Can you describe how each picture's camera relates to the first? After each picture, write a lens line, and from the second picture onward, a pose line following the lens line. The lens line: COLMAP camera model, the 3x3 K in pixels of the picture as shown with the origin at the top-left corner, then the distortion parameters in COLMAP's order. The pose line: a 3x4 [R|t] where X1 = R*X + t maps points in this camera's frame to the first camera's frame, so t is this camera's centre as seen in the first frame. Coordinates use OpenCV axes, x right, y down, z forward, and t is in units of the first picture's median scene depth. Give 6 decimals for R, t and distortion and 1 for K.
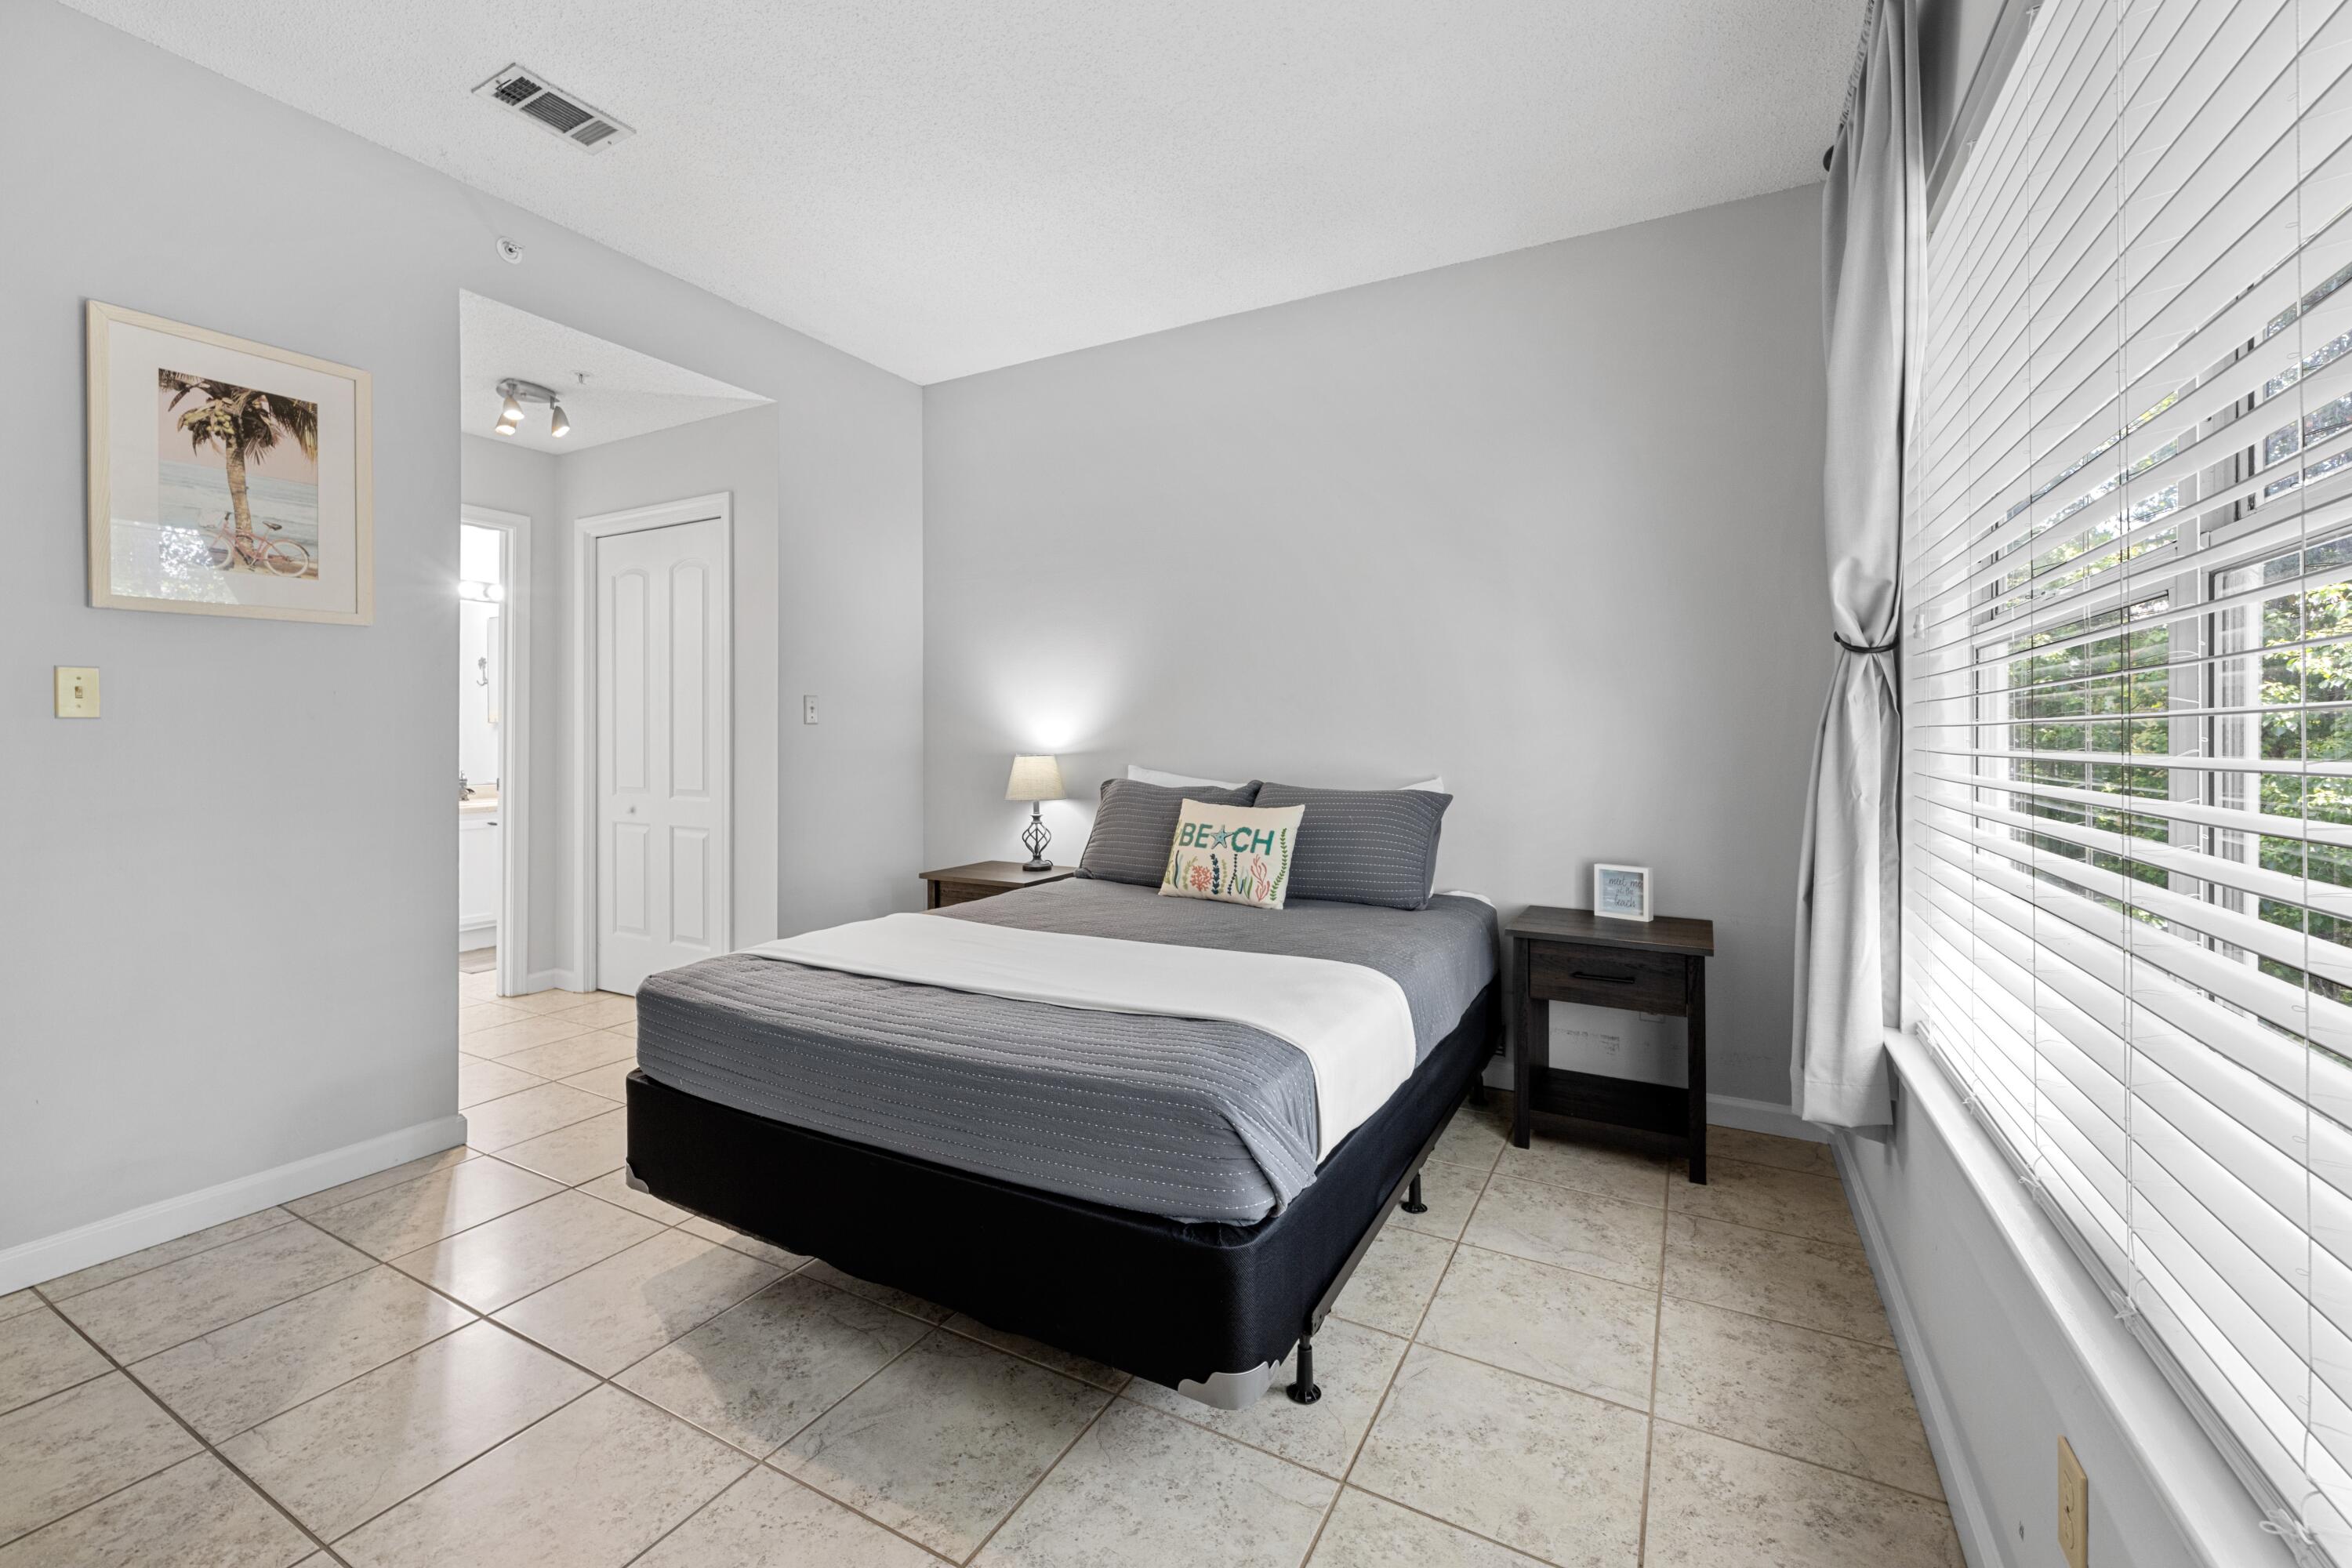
lens RADIAL K [[975.8, 0, 1150.4], [0, 975.8, 727.7], [0, 0, 1]] dist [-0.001917, -0.000161]
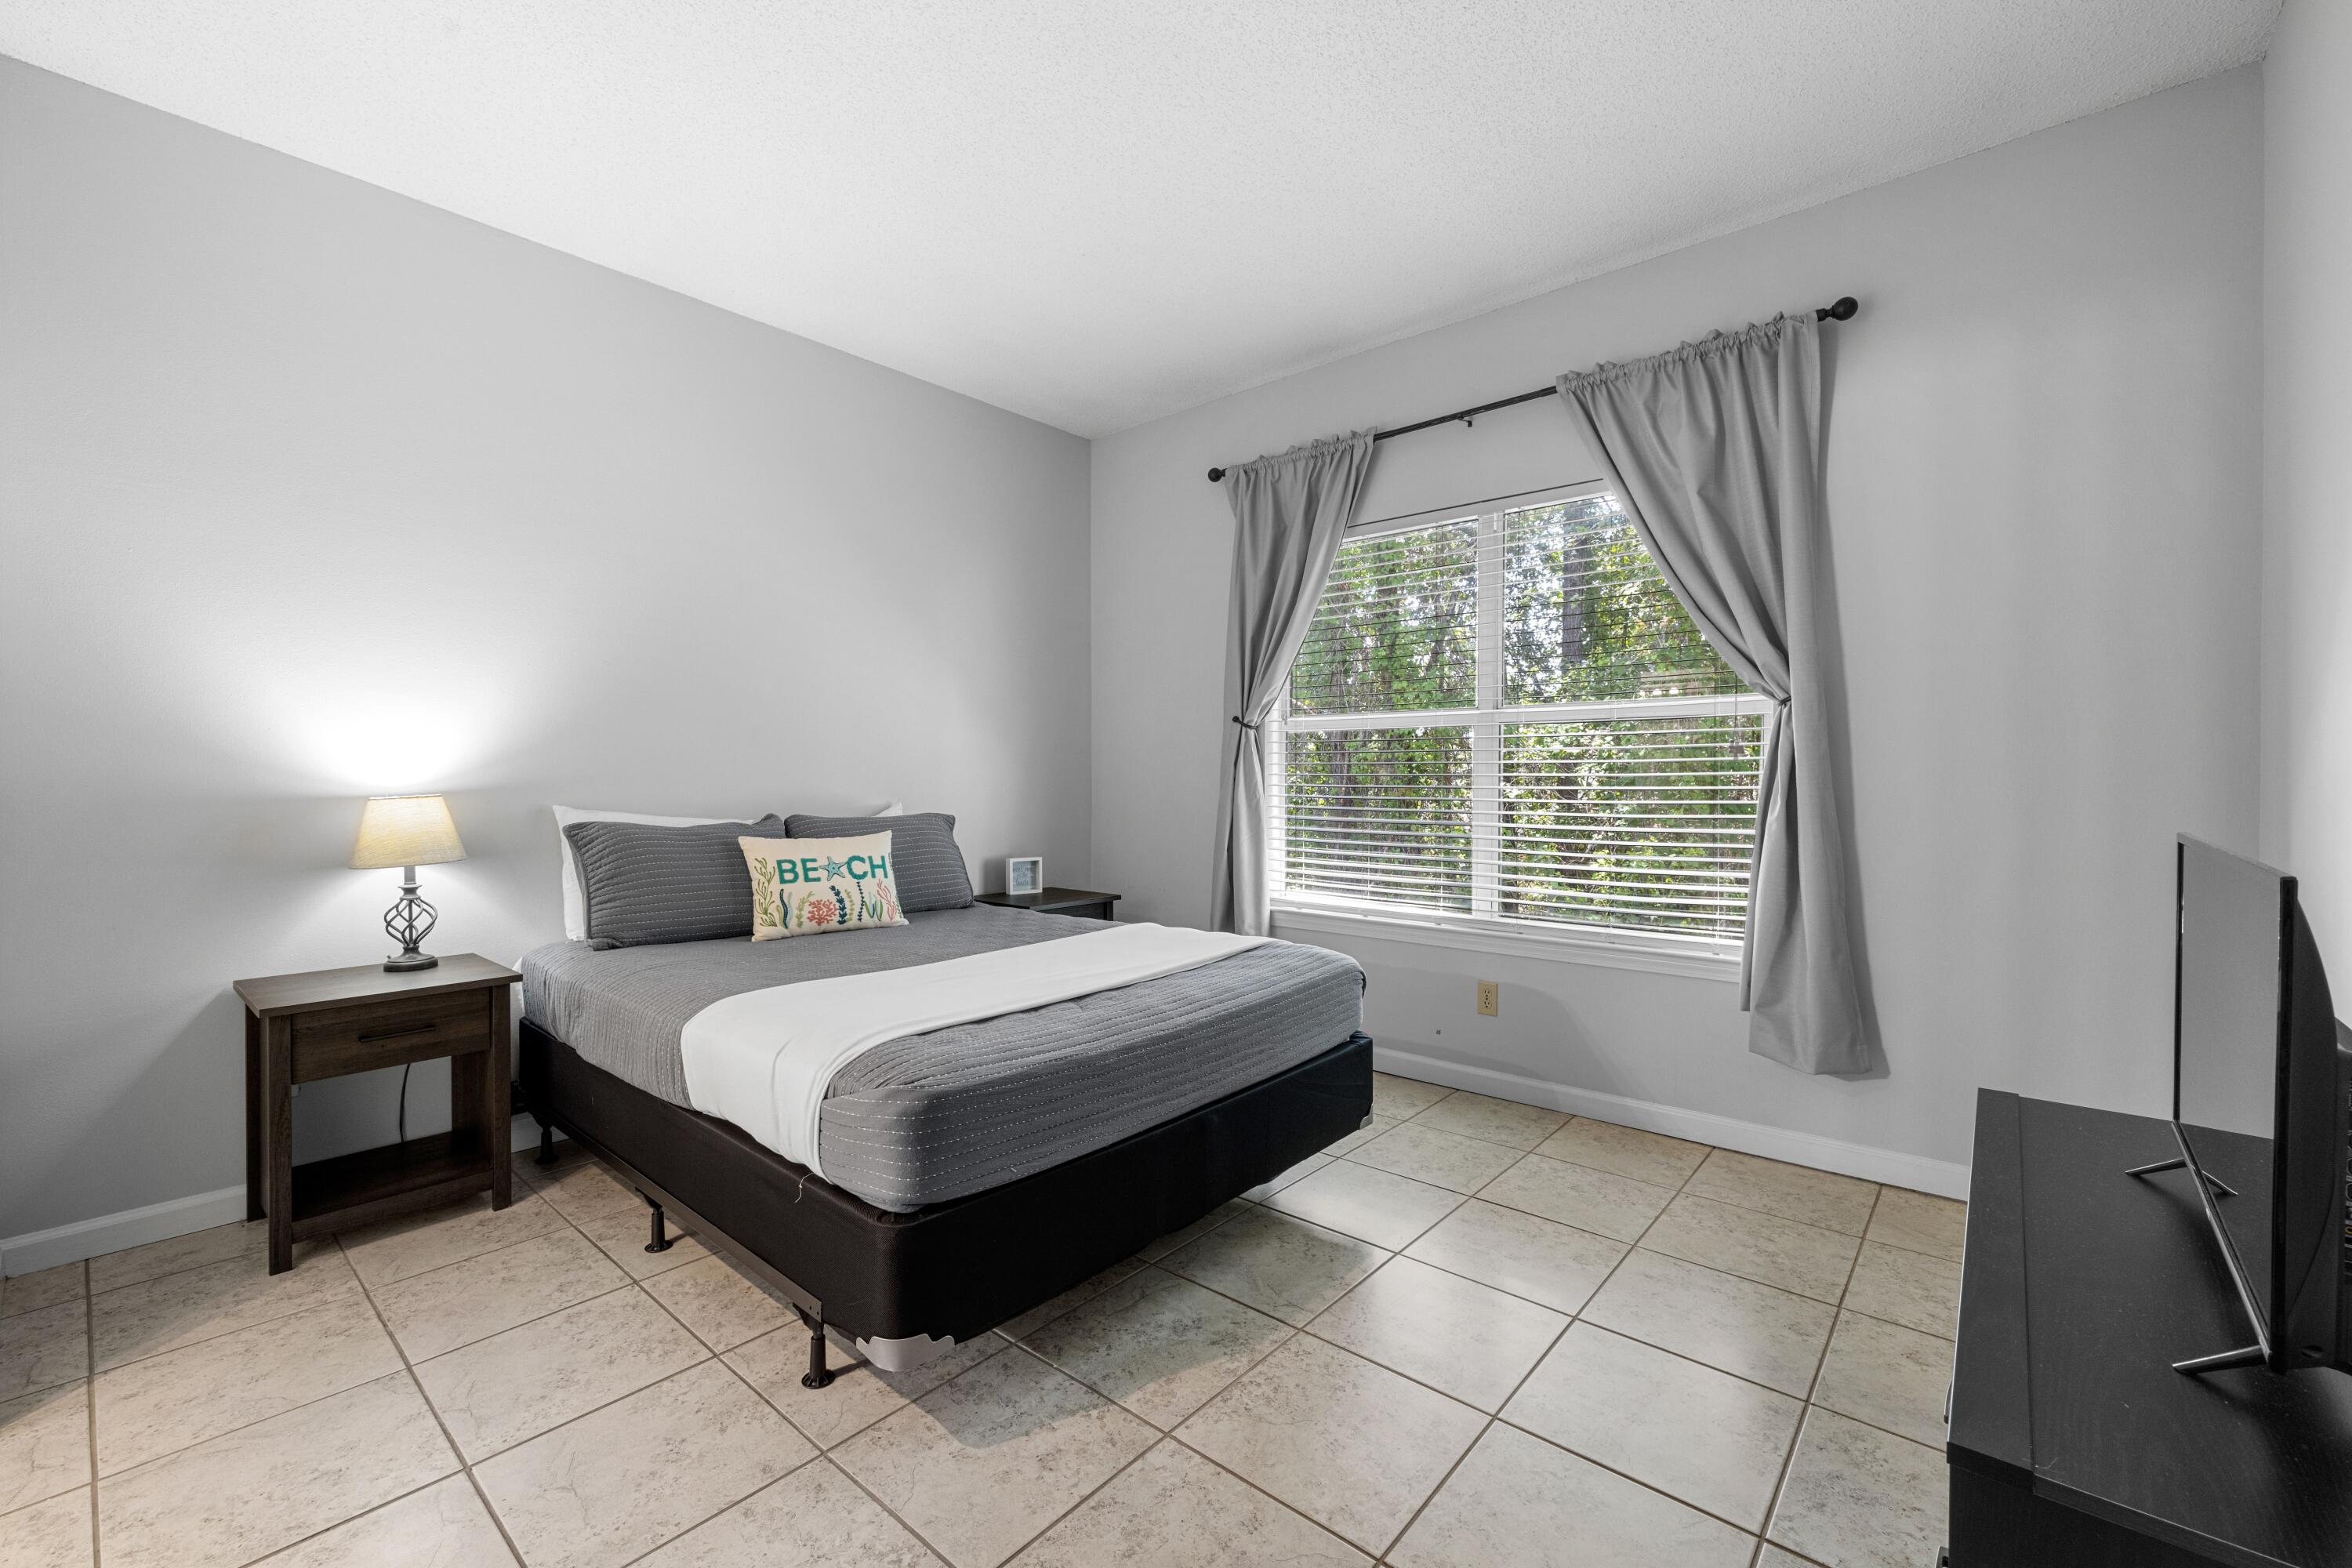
lens RADIAL K [[975.8, 0, 1177.5], [0, 975.8, 787.5], [0, 0, 1]] dist [-0.001917, -0.000161]
pose [[0.206643, -0.017083, 0.978267, -0.661379], [-0.010597, 0.999750, 0.019697, 0.004275], [-0.978359, -0.014437, 0.206410, 0.354395]]
